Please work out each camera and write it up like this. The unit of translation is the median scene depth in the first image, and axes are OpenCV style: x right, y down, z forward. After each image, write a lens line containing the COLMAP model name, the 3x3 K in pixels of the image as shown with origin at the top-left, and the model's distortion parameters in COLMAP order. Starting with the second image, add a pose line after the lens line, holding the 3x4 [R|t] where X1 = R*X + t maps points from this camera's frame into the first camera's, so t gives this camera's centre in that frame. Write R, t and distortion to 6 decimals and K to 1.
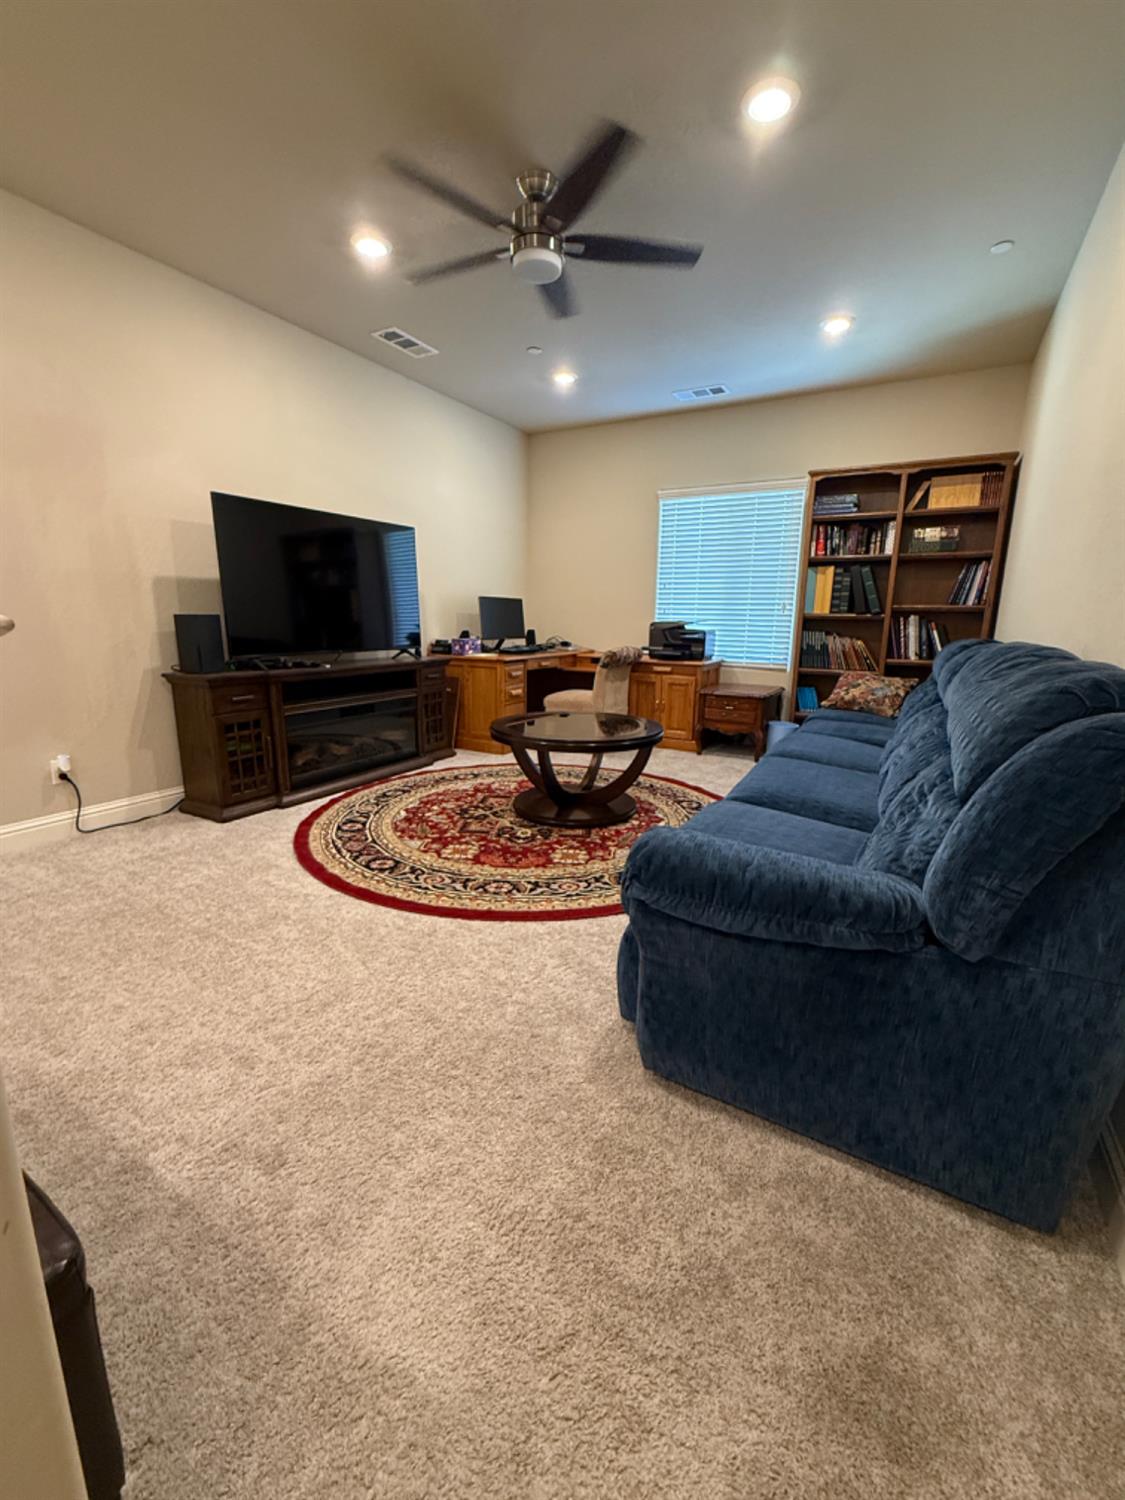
lens RADIAL K [[630.0, 0, 562.5], [0, 630.0, 750.0], [0, 0, 1]] dist [0.003165, -0.000427]
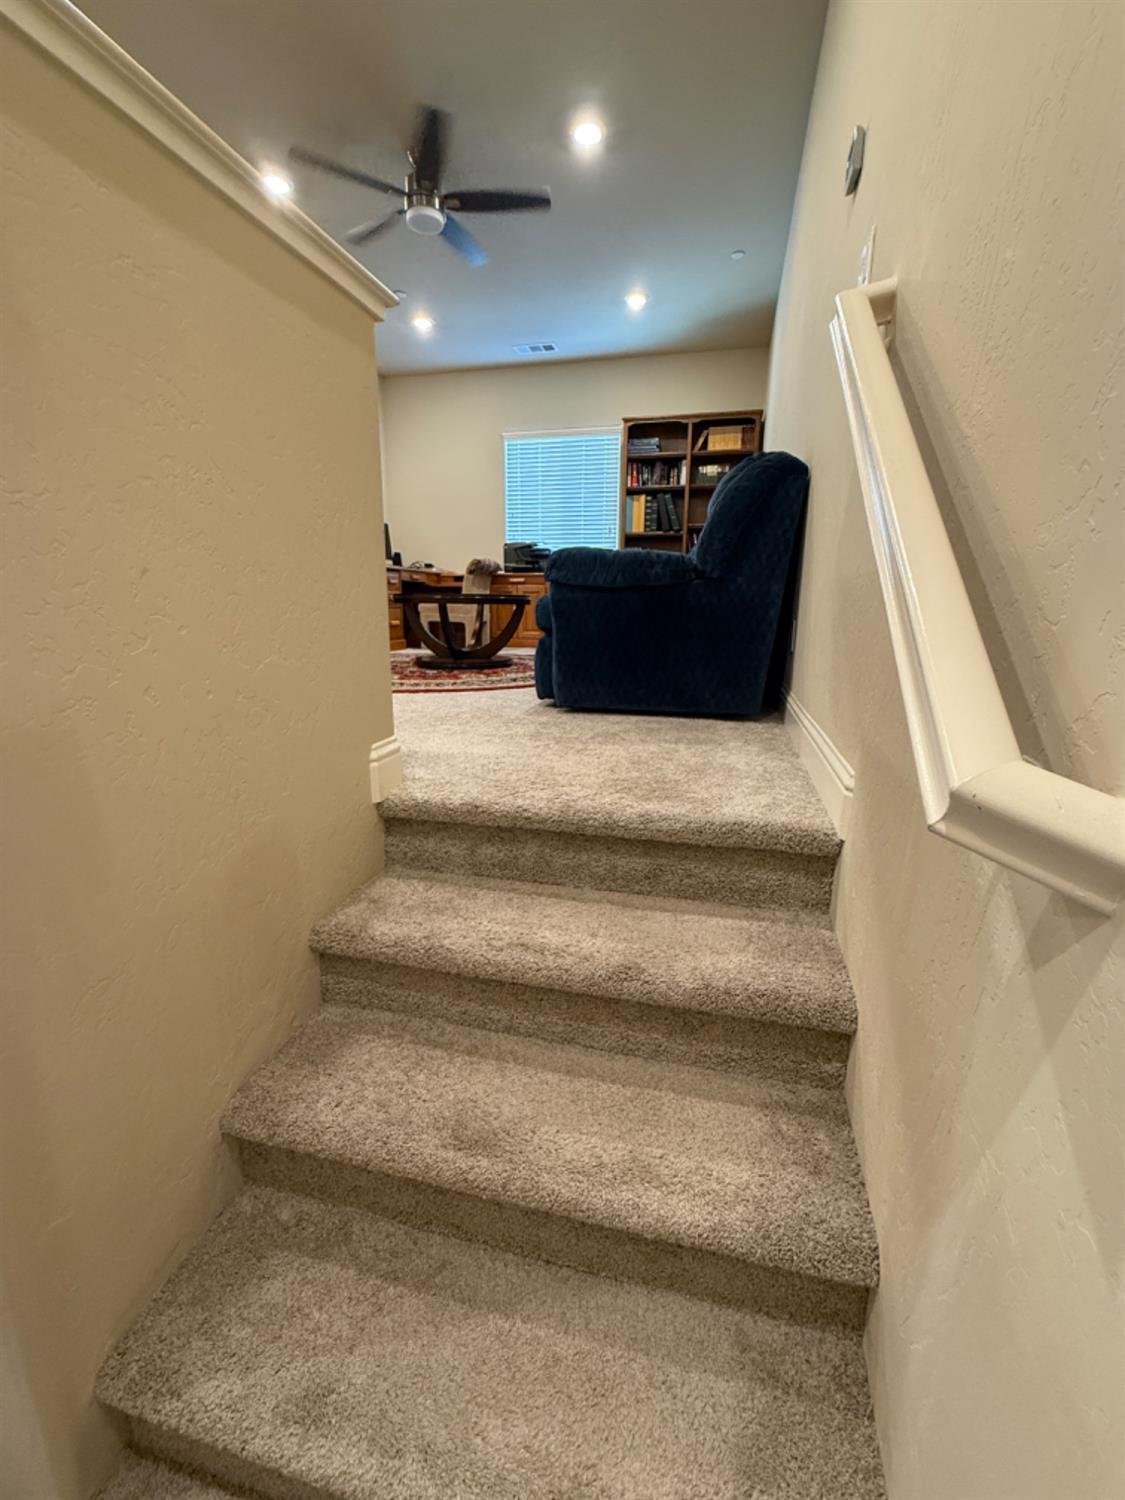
lens RADIAL K [[630.0, 0, 562.5], [0, 630.0, 750.0], [0, 0, 1]] dist [0.003165, -0.000427]
pose [[0.964425, -0.063855, 0.256528, -0.106101], [0.058846, 0.997897, 0.027162, 0.203036], [-0.257723, -0.011100, 0.966155, -0.229182]]
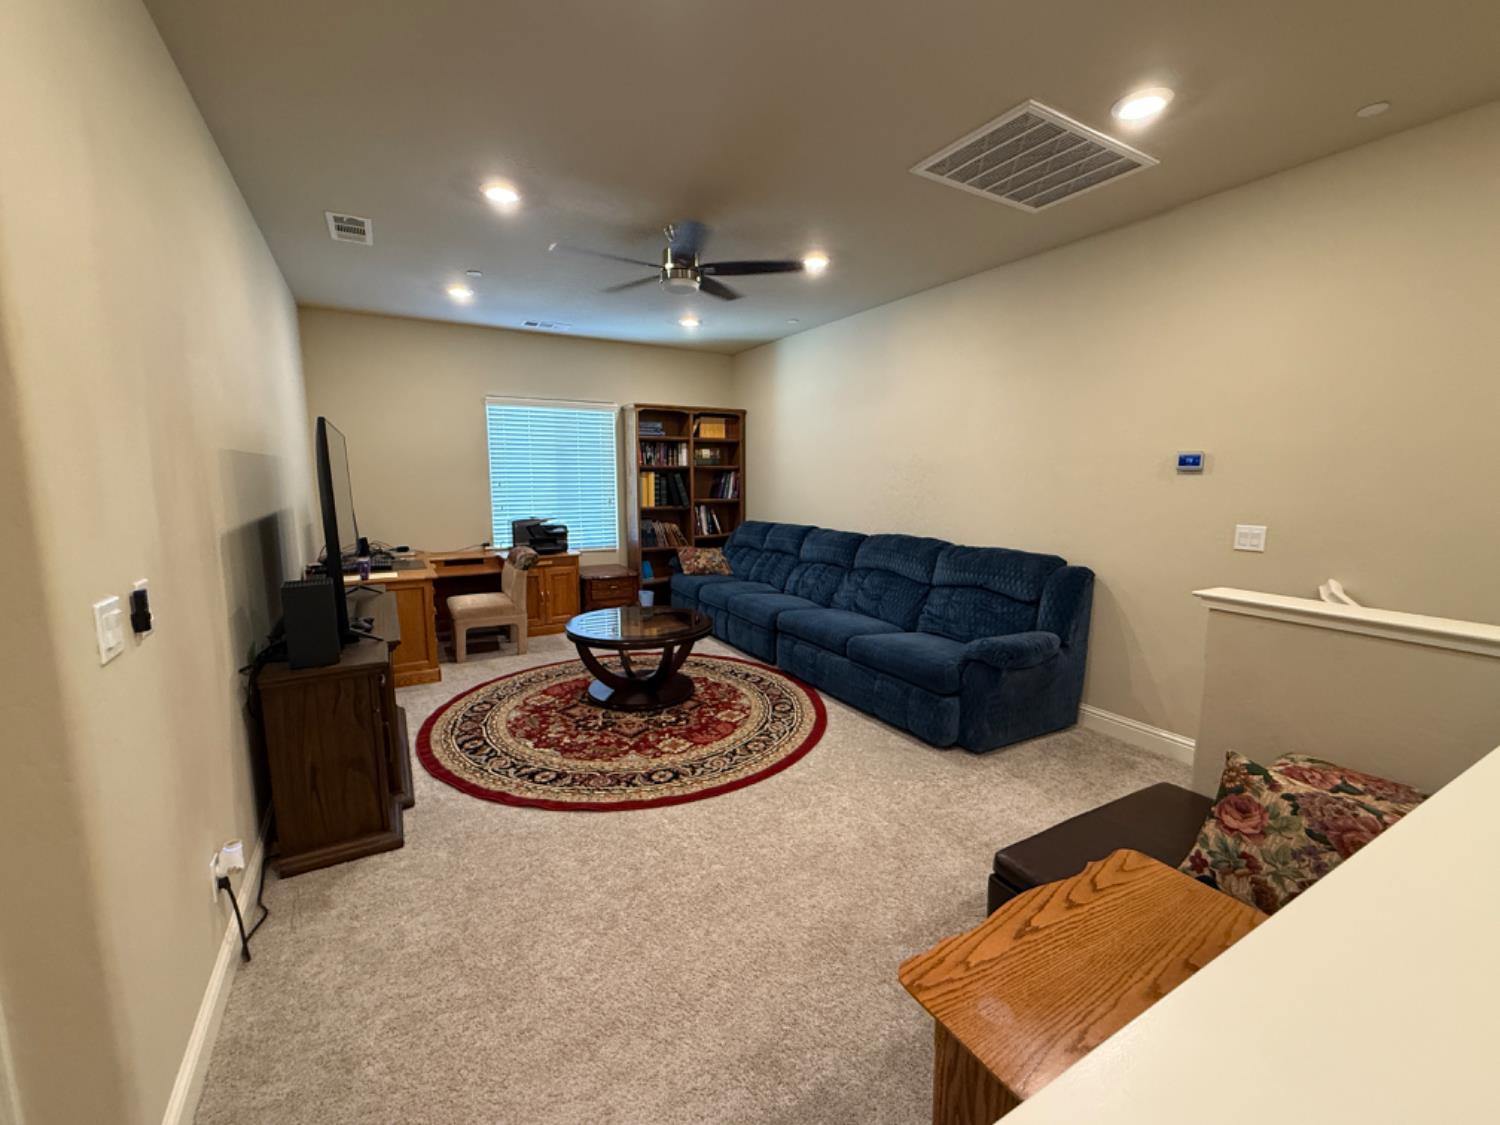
lens RADIAL K [[630.0, 0, 750.0], [0, 630.0, 562.5], [0, 0, 1]] dist [0.003165, -0.000427]
pose [[0.502217, -0.135327, 0.854087, -0.719972], [0.185866, 0.981487, 0.046221, -0.137136], [-0.844531, 0.135532, 0.518072, 0.159540]]
